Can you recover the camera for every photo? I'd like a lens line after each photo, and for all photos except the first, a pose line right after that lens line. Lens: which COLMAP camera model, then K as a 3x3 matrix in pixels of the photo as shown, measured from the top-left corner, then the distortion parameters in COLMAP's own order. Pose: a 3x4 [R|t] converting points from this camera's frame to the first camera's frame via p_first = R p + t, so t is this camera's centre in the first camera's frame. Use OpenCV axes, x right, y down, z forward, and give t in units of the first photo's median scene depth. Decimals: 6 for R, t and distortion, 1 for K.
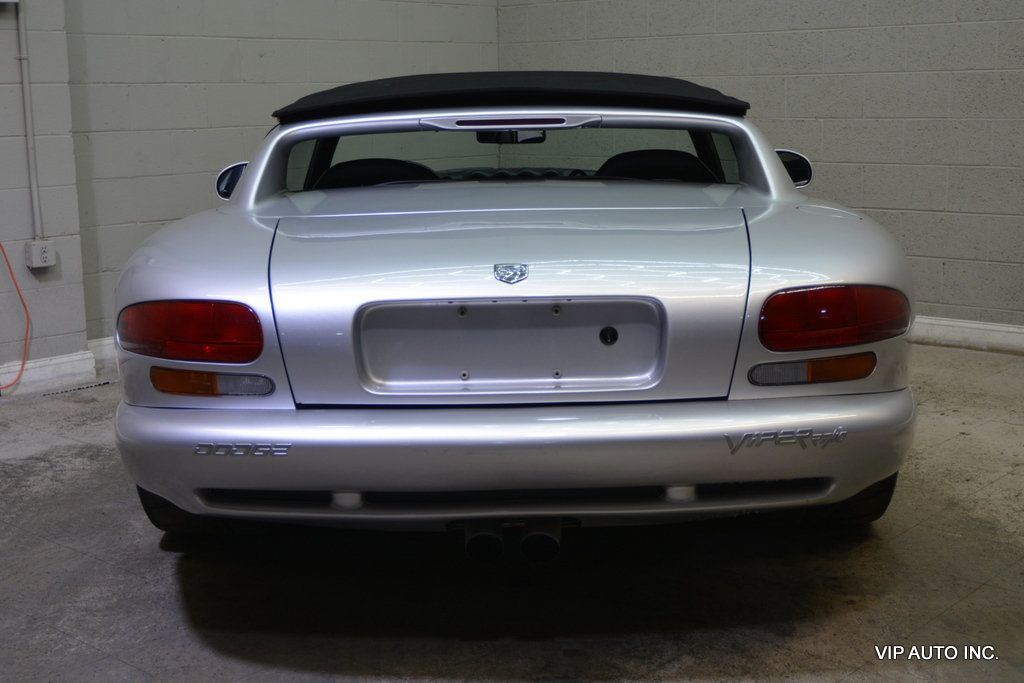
lens RADIAL K [[1367.8, 0, 512.0], [0, 1367.8, 341.5], [0, 0, 1]] dist [-0.001271, -0.037721]
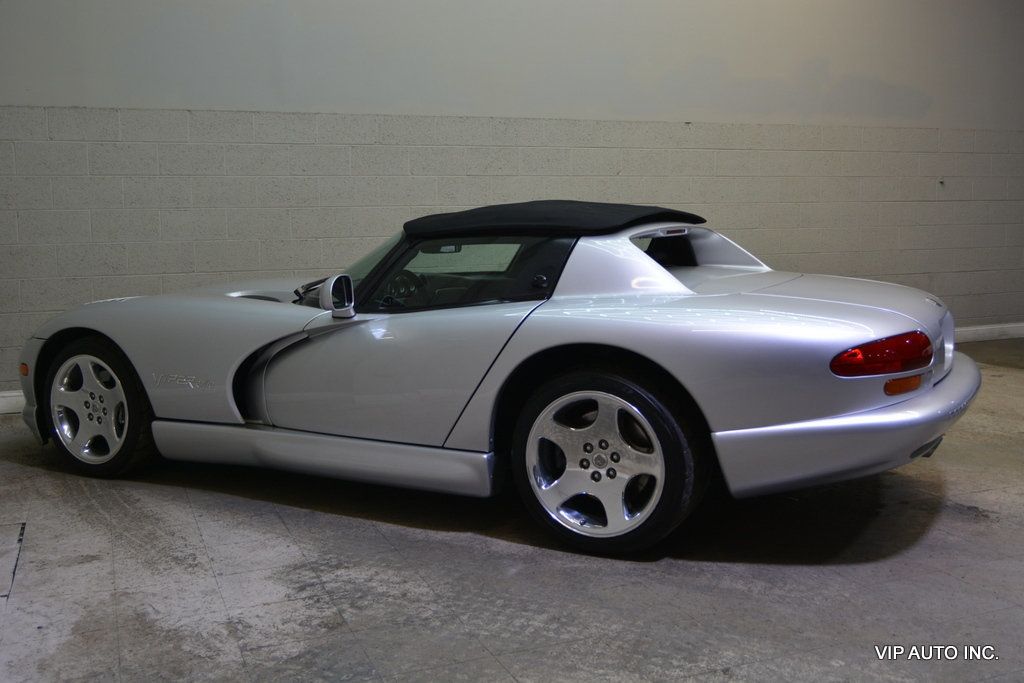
lens RADIAL K [[1013.2, 0, 512.0], [0, 1013.2, 341.5], [0, 0, 1]] dist [-0.010714, 0.003971]
pose [[0.435001, -0.103661, 0.894443, -0.742713], [0.167161, 0.985380, 0.032904, -0.068052], [-0.884778, 0.135203, 0.445970, 0.428722]]
